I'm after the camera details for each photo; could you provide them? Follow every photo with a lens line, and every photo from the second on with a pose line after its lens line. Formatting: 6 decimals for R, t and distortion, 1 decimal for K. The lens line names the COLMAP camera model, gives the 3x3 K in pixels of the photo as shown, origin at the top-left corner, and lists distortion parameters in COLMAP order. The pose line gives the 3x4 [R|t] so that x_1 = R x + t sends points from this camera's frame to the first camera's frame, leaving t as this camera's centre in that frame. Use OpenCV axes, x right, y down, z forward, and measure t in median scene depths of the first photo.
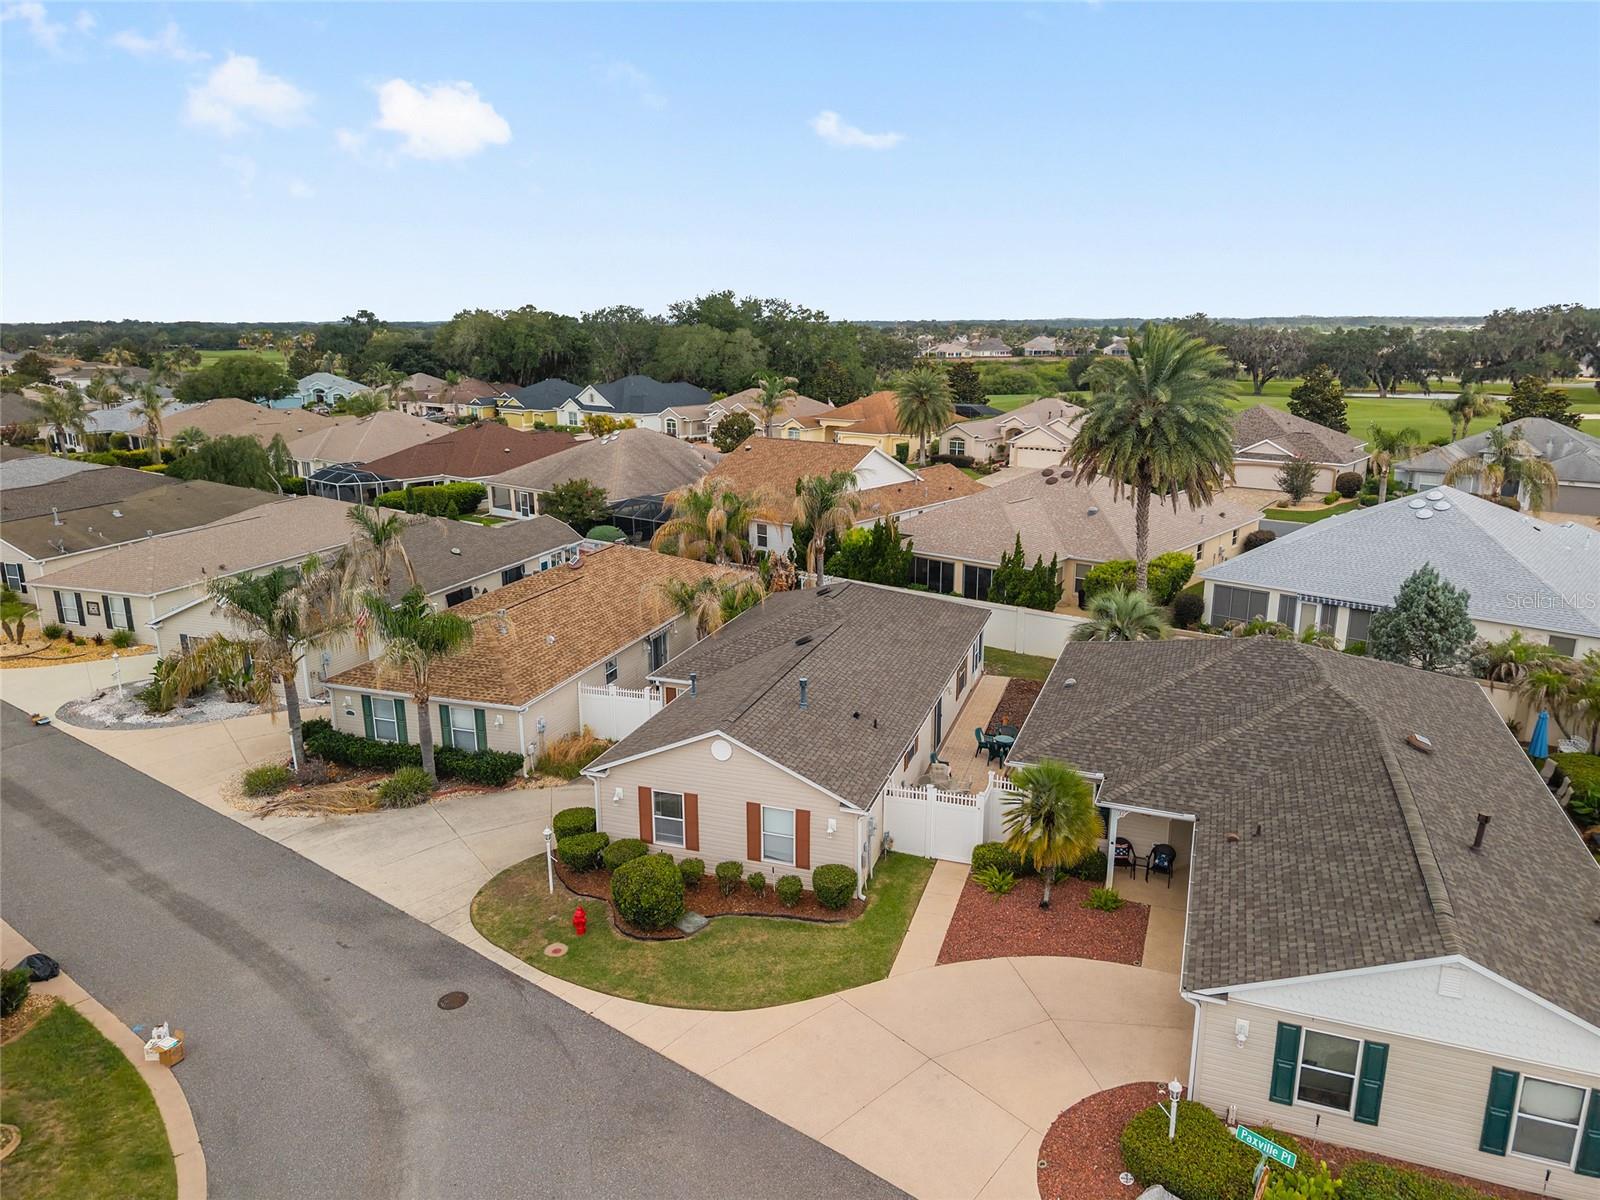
lens RADIAL K [[1083.4, 0, 792.5], [0, 1083.4, 594.6], [0, 0, 1]] dist [0.016434, -0.002506]
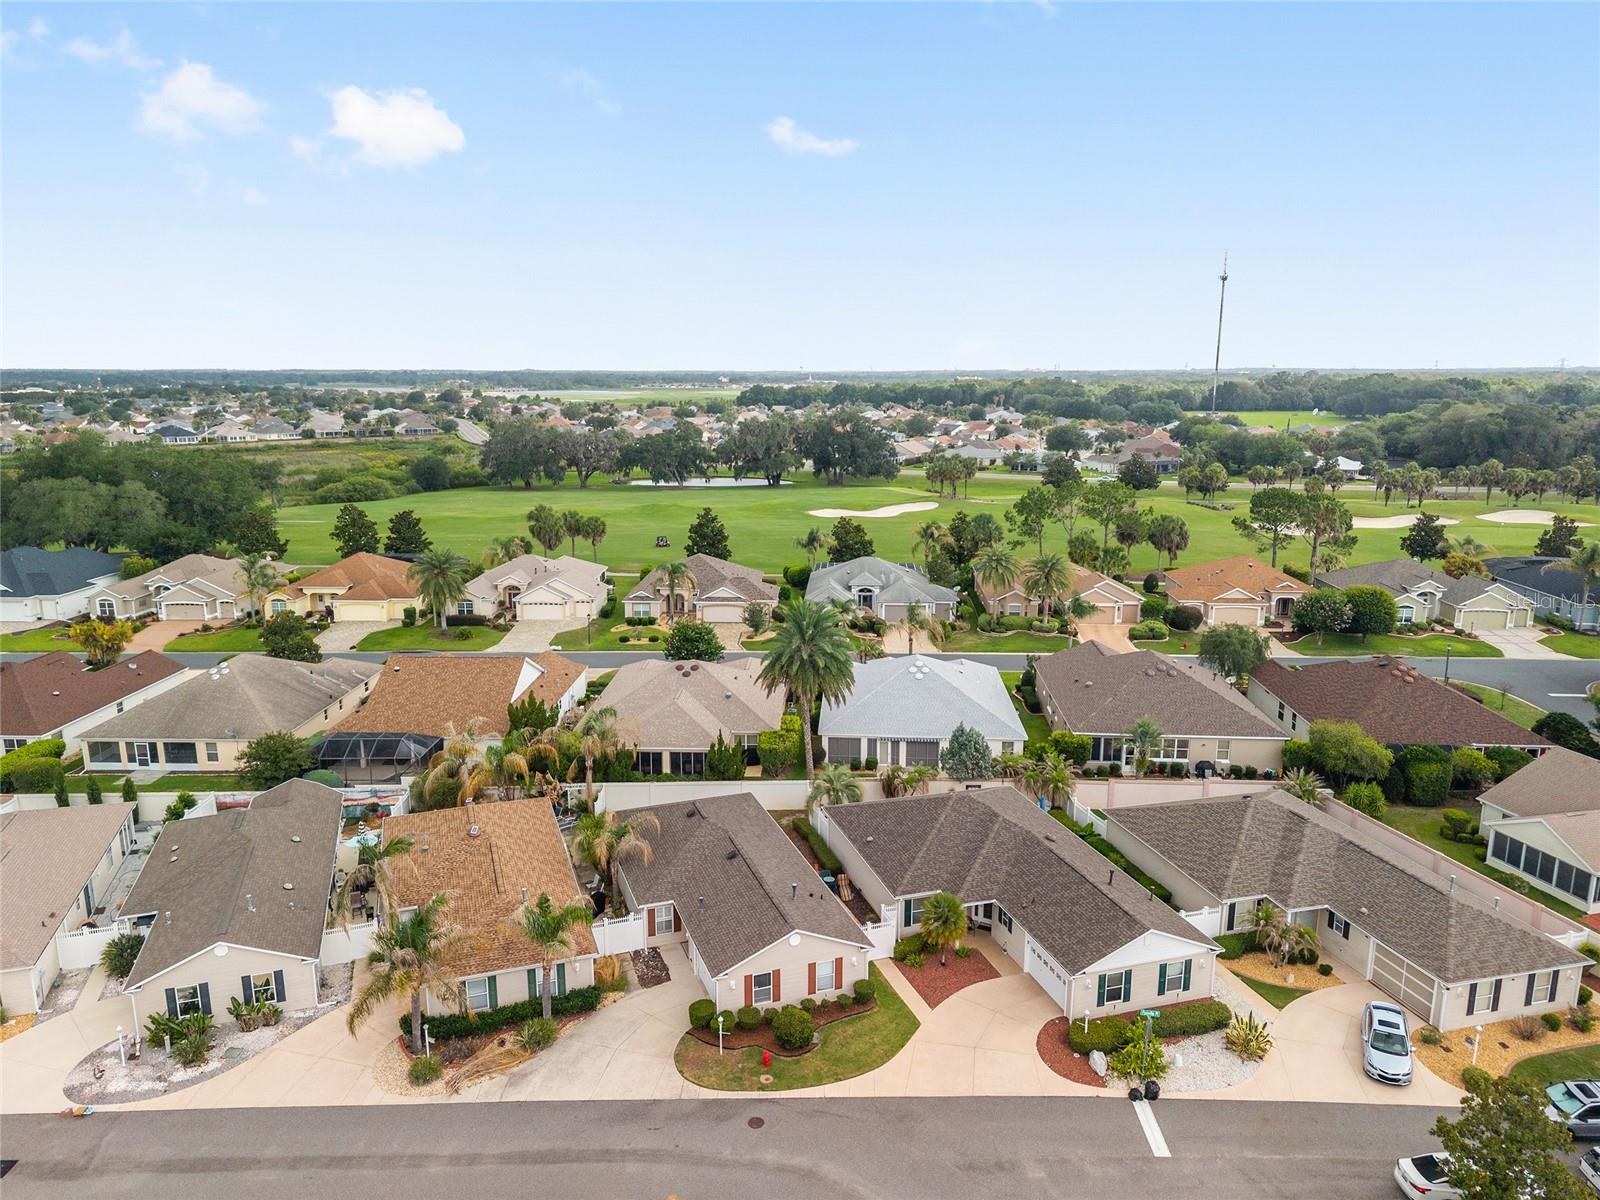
lens RADIAL K [[1078.8, 0, 798.4], [0, 1078.8, 600.3], [0, 0, 1]] dist [0.039214, -0.041150]
pose [[0.782183, -0.126081, 0.610158, -0.884404], [0.148055, 0.988872, 0.014541, -0.356190], [-0.605202, 0.078963, 0.792146, -0.385265]]
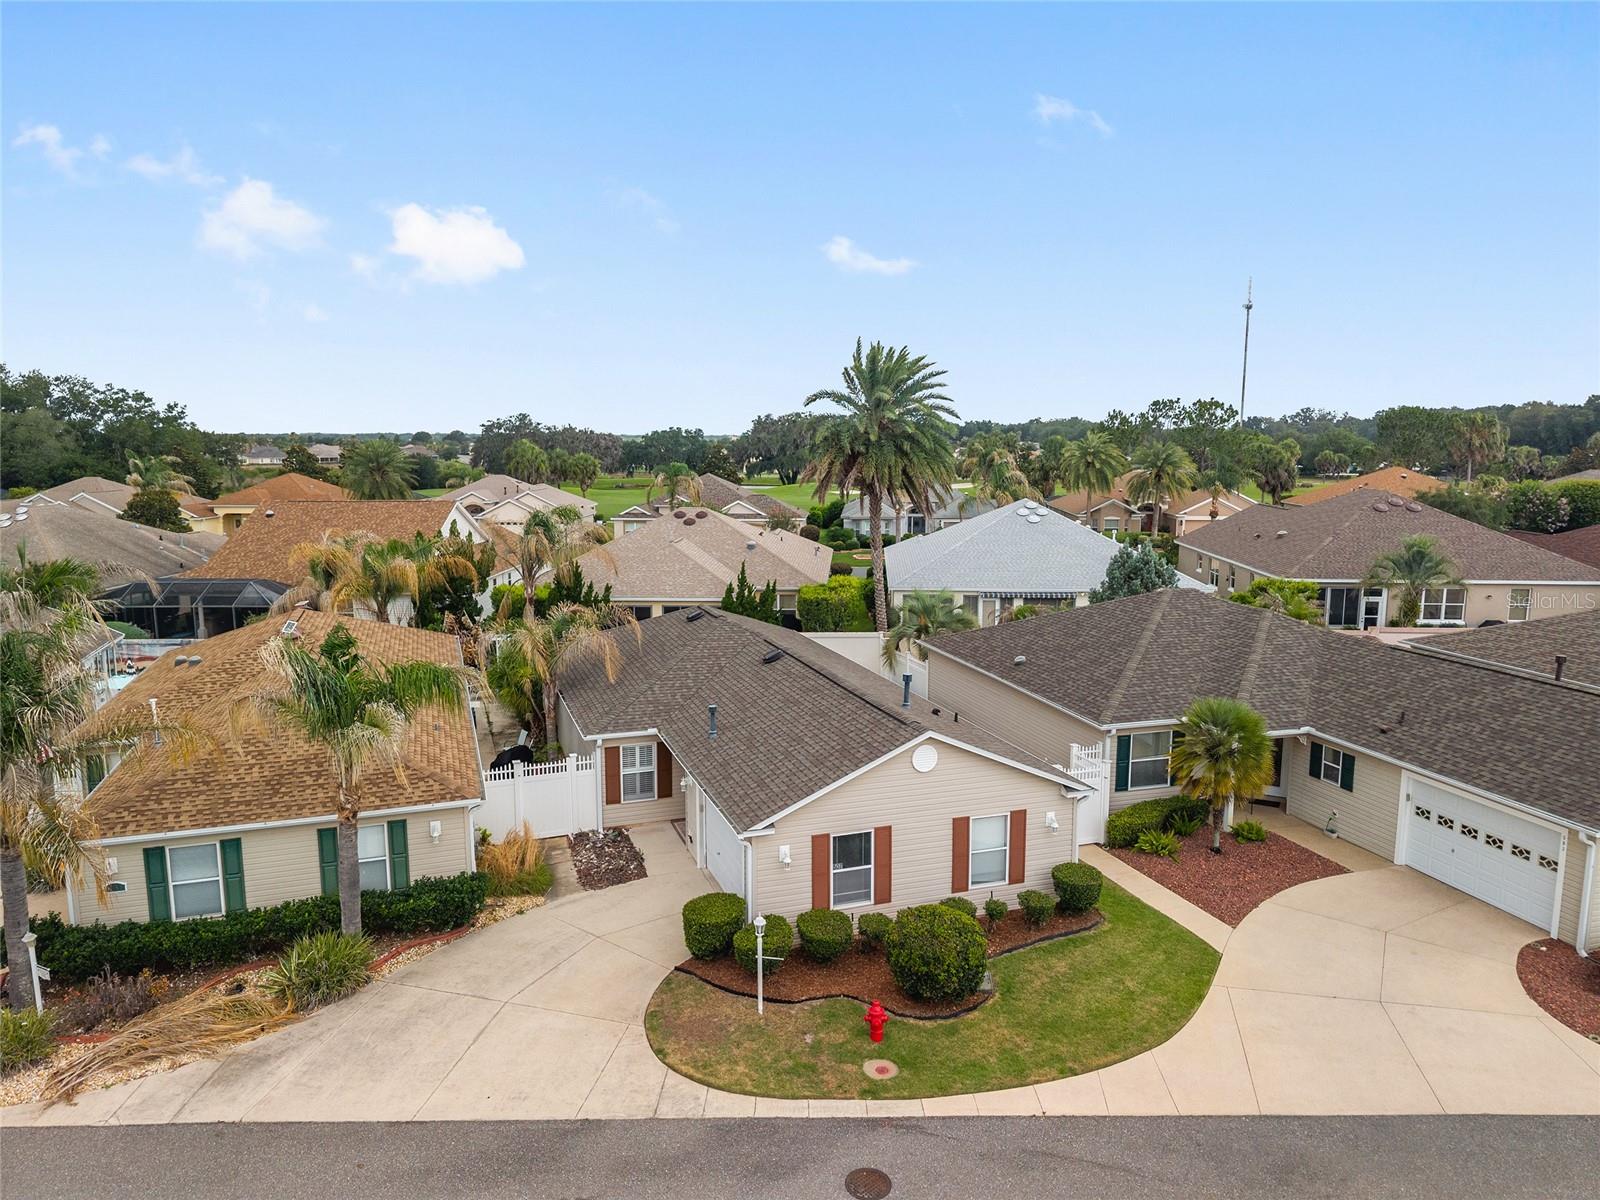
lens RADIAL K [[1072.0, 0, 796.9], [0, 1072.0, 597.6], [0, 0, 1]] dist [0.024462, -0.017241]
pose [[0.787396, -0.088351, 0.610083, -0.493041], [0.148159, 0.987790, -0.048169, 0.042148], [-0.598378, 0.128317, 0.790872, 0.342459]]
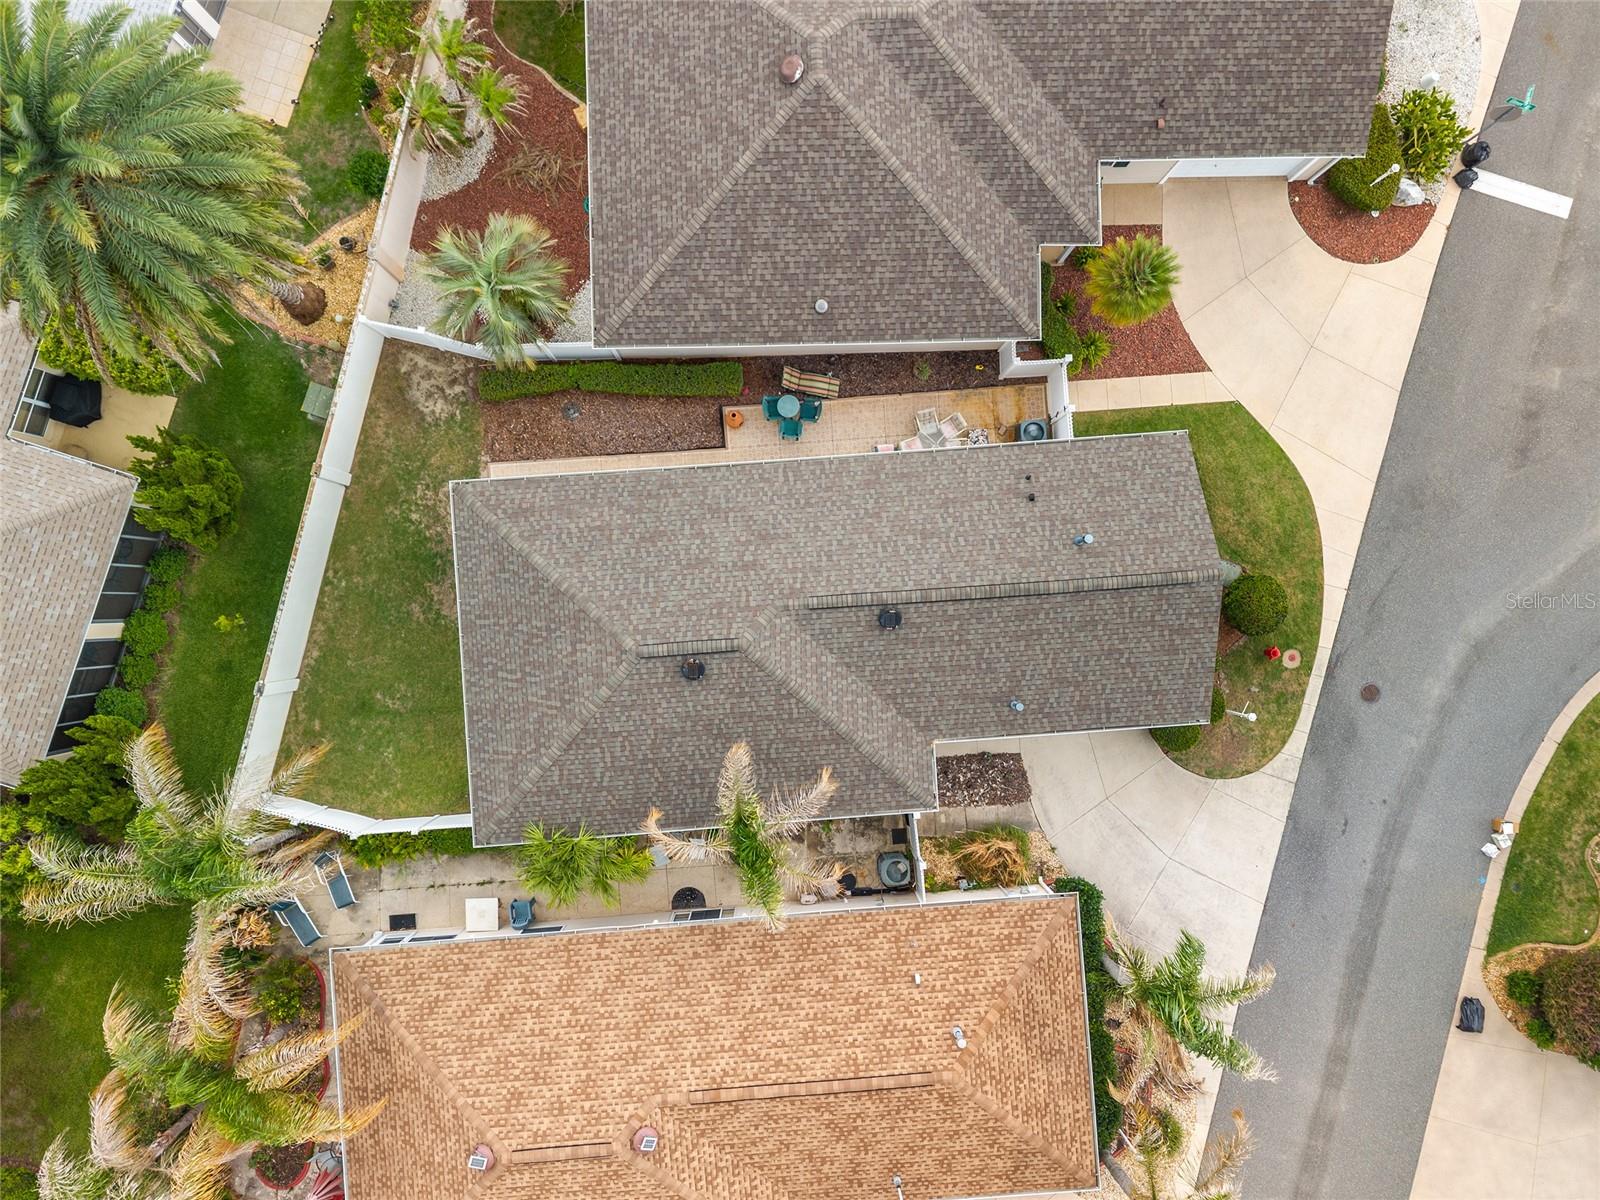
lens RADIAL K [[1072.0, 0, 796.9], [0, 1072.0, 597.6], [0, 0, 1]] dist [0.024462, -0.017241]
pose [[-0.391008, -0.920329, 0.010383, 0.044633], [0.207324, -0.077081, 0.975231, -0.759792], [-0.896733, 0.383475, 0.220946, 0.918028]]
